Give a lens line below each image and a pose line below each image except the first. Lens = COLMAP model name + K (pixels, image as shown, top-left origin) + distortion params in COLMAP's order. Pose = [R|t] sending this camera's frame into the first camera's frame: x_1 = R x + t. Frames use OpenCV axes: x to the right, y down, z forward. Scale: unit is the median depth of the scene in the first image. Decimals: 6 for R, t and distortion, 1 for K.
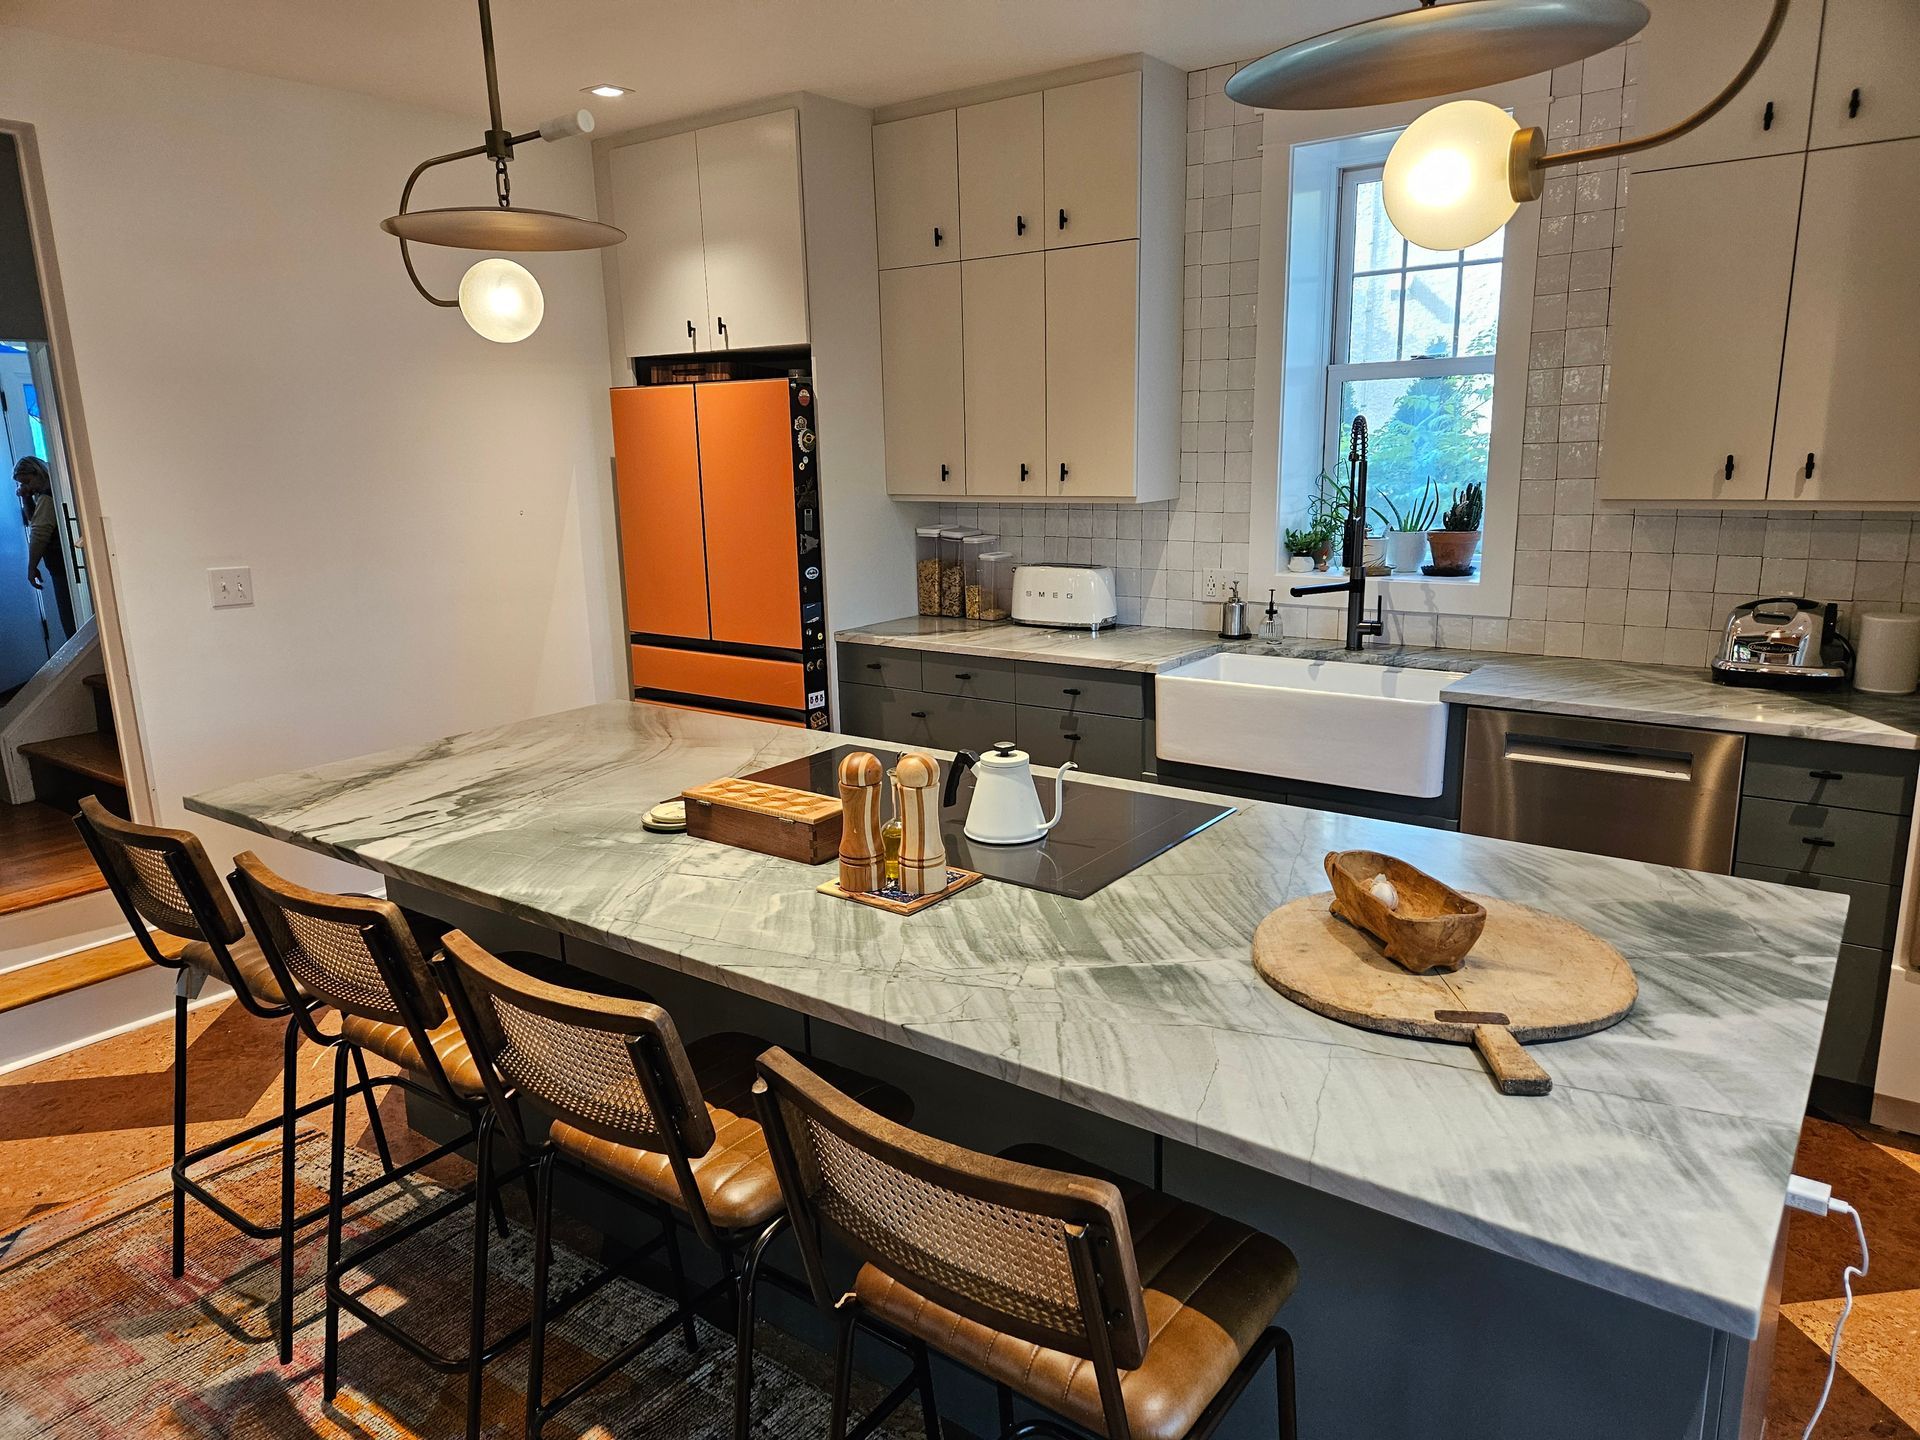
lens RADIAL K [[1278.8, 0, 955.5], [0, 1278.8, 727.7], [0, 0, 1]] dist [0.071148, -0.055704]
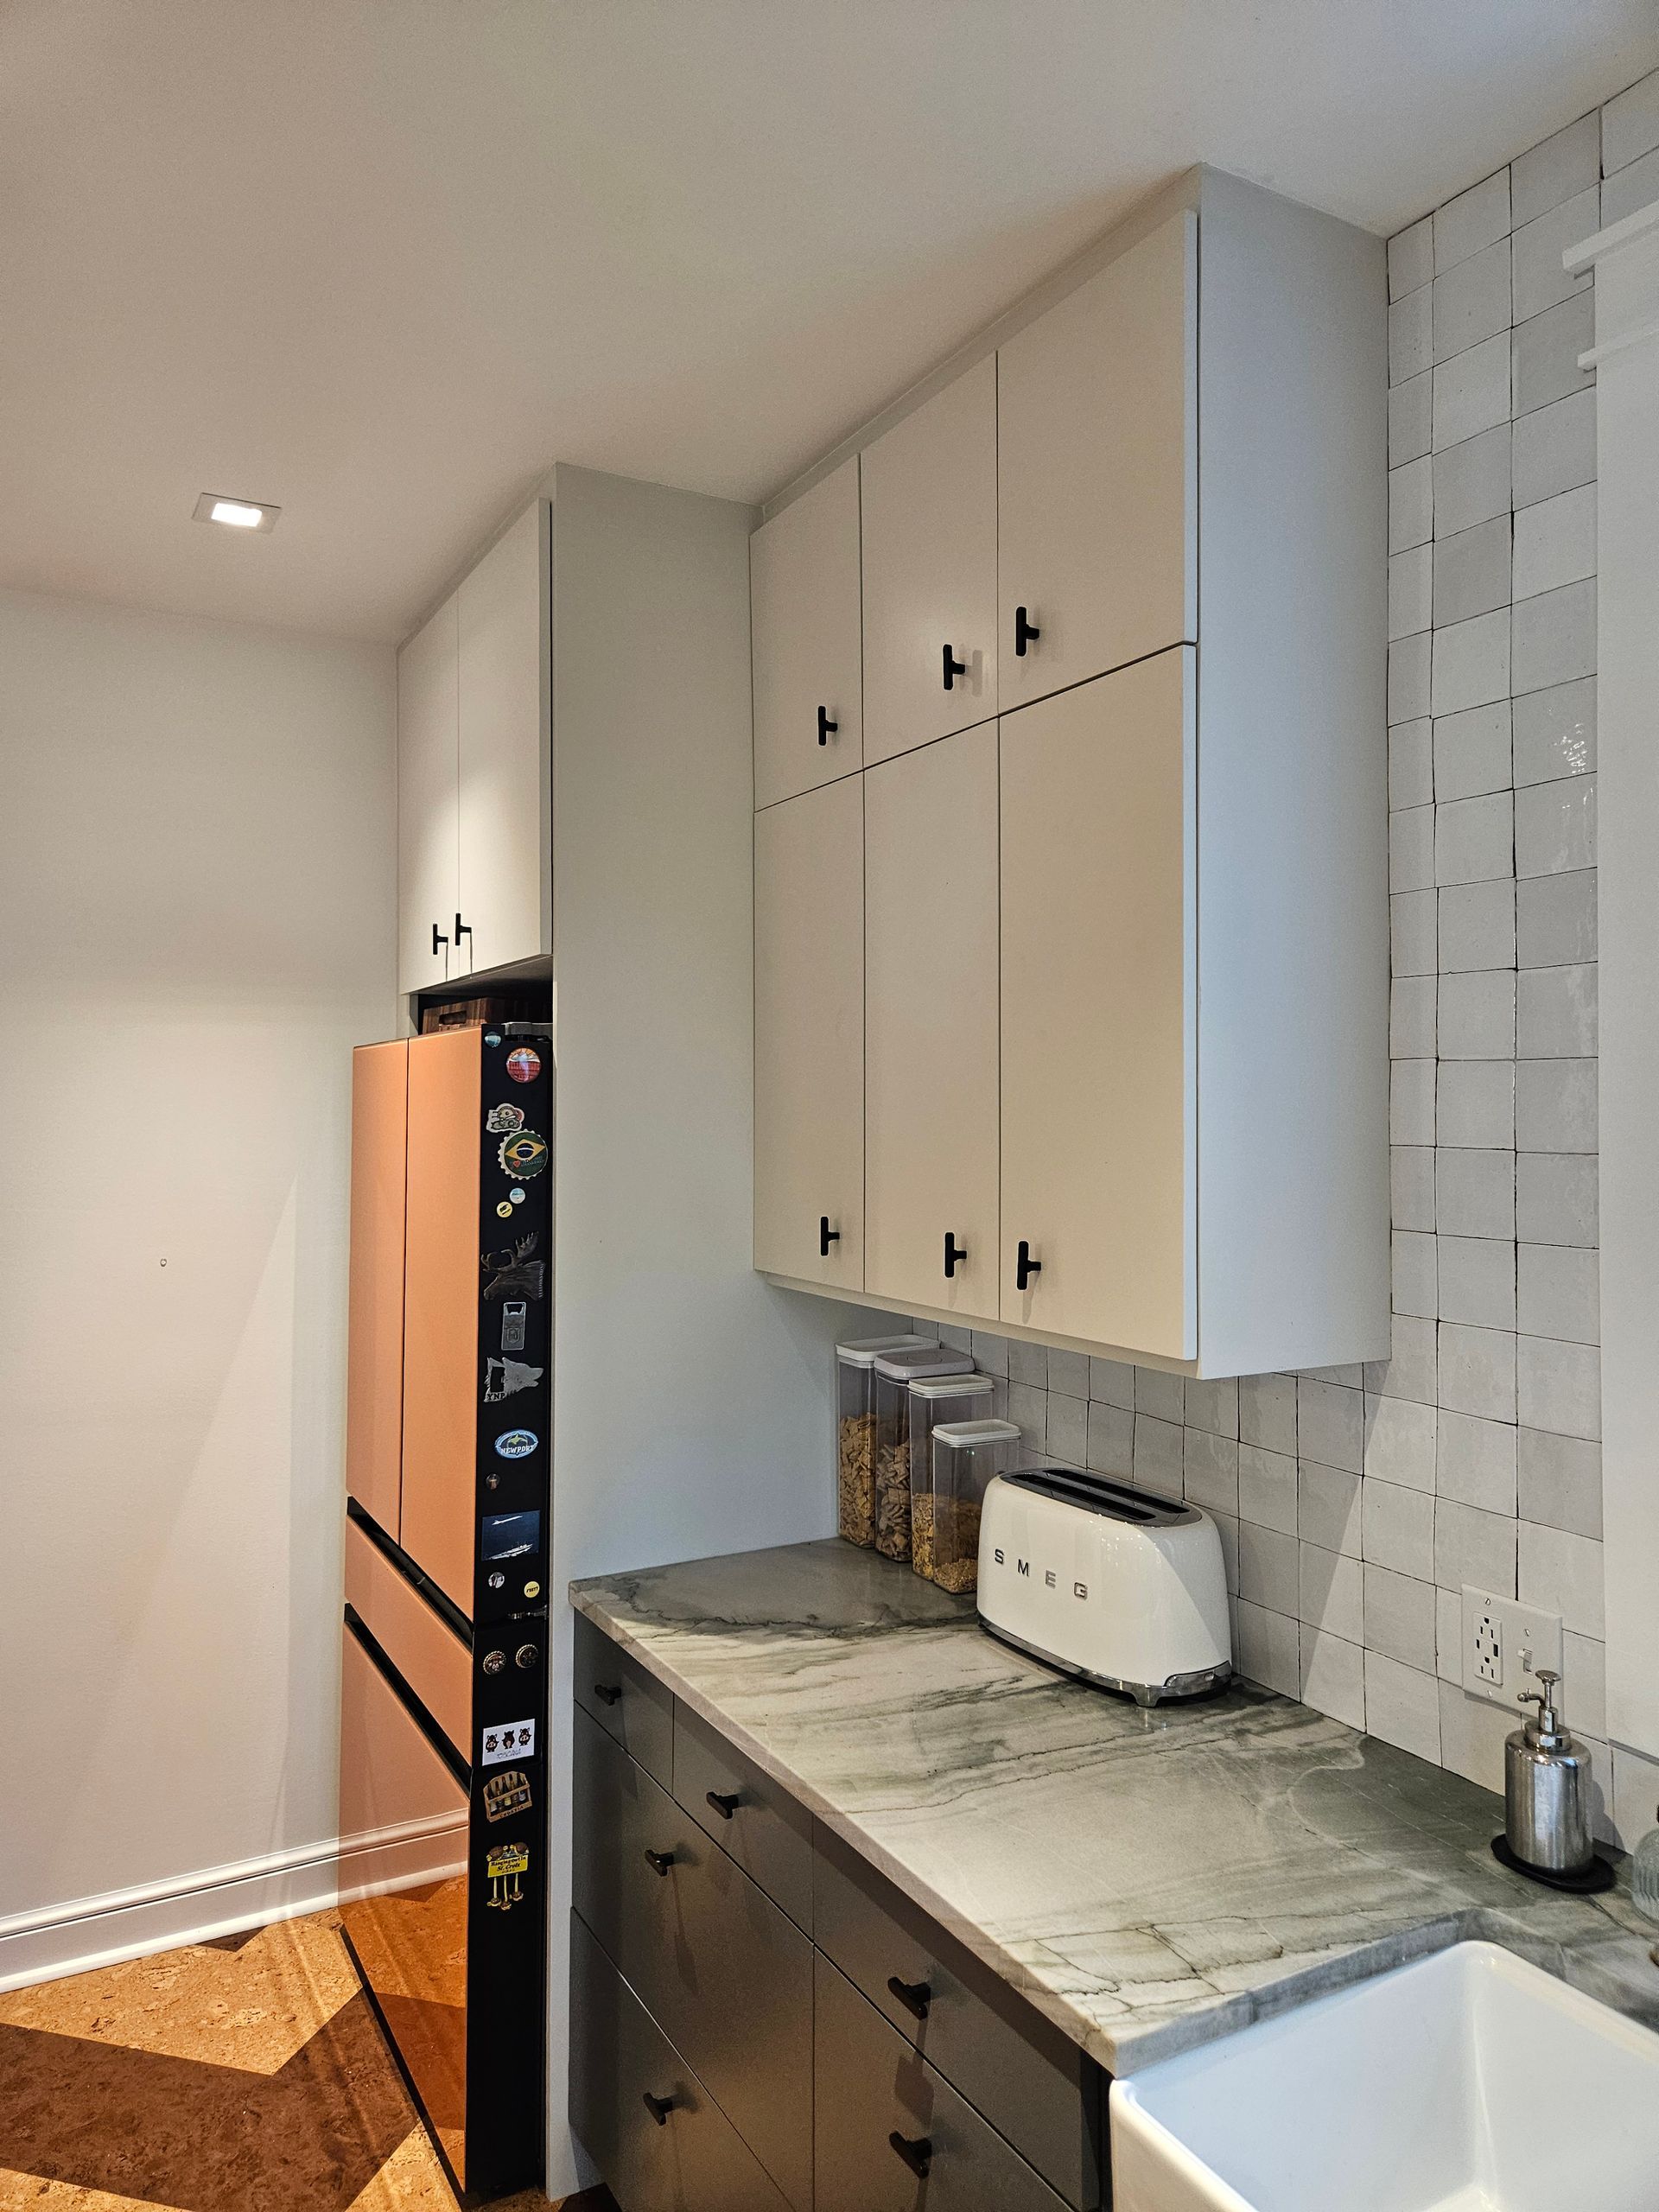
lens RADIAL K [[1473.3, 0, 818.4], [0, 1473.3, 1091.6], [0, 0, 1]] dist [0.071148, -0.055704]
pose [[0.911858, 0.018071, -0.410107, 0.258273], [-0.112670, 0.971682, -0.207701, -0.194321], [0.394740, 0.235600, 0.888072, 0.745939]]
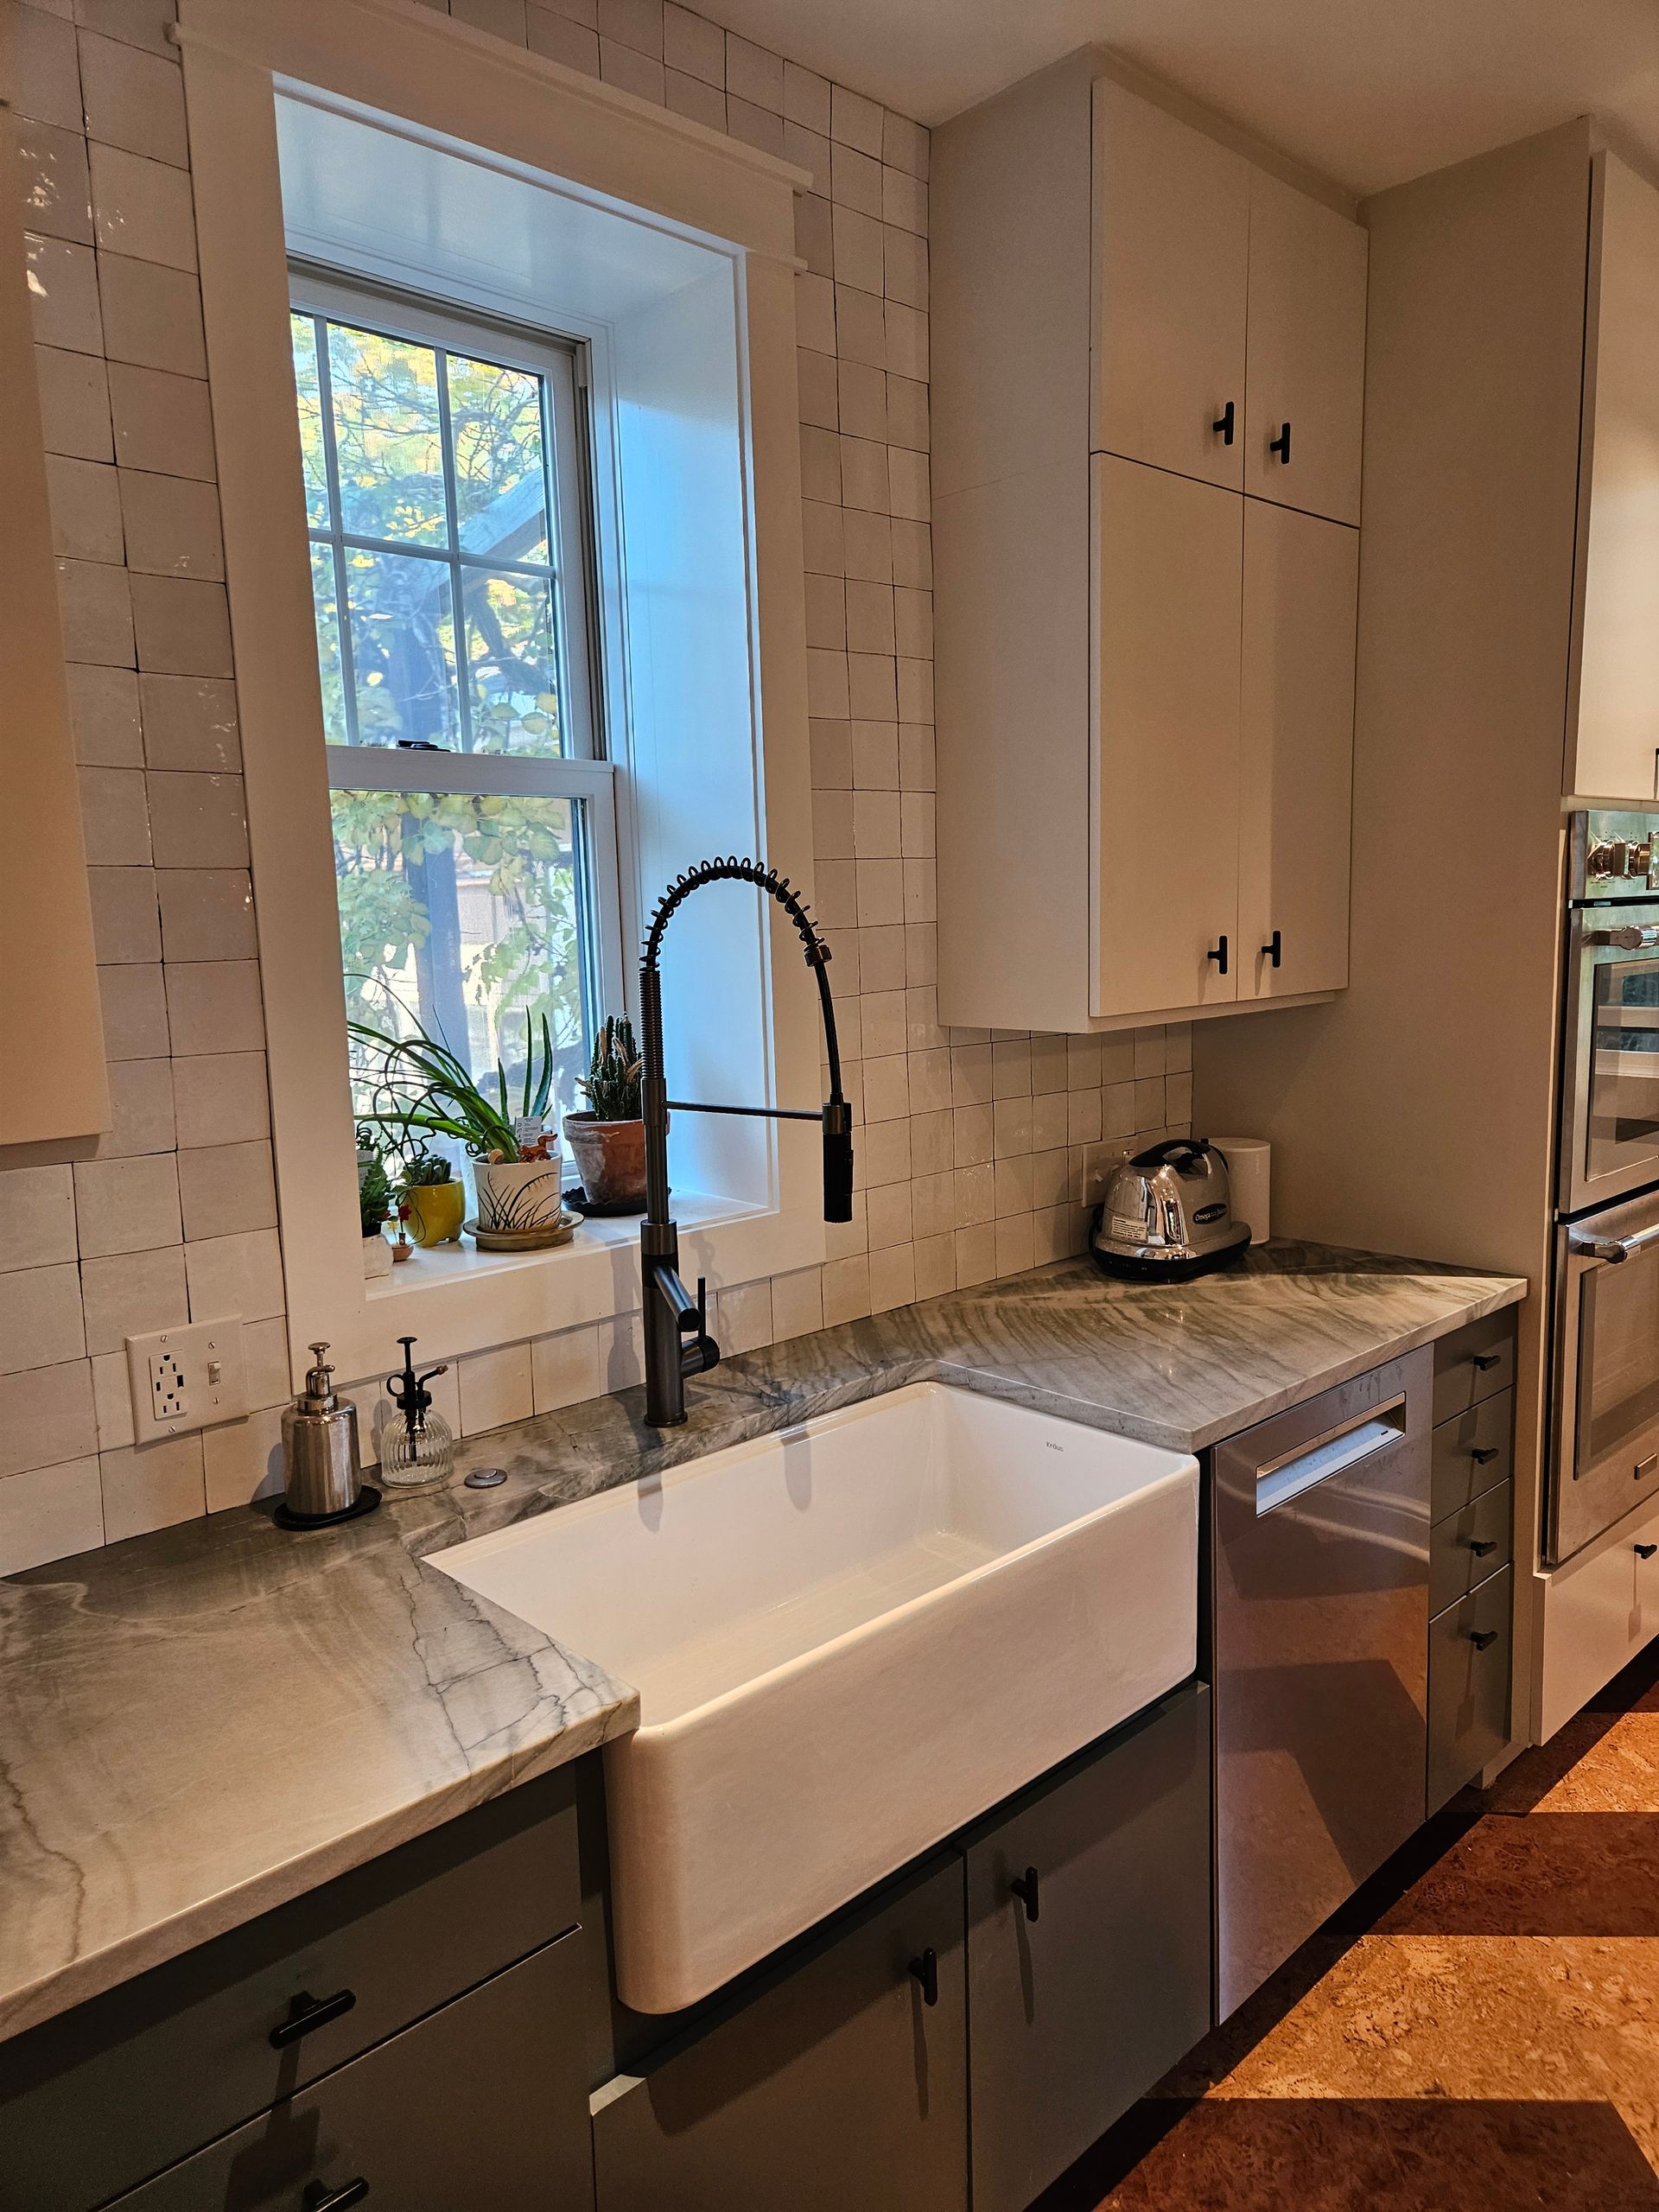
lens RADIAL K [[1473.3, 0, 839.2], [0, 1473.3, 1100.4], [0, 0, 1]] dist [0.071148, -0.055704]
pose [[0.161053, -0.109147, 0.980892, -0.157287], [0.242800, 0.967703, 0.067814, -0.211704], [-0.956614, 0.227239, 0.182352, 0.997026]]
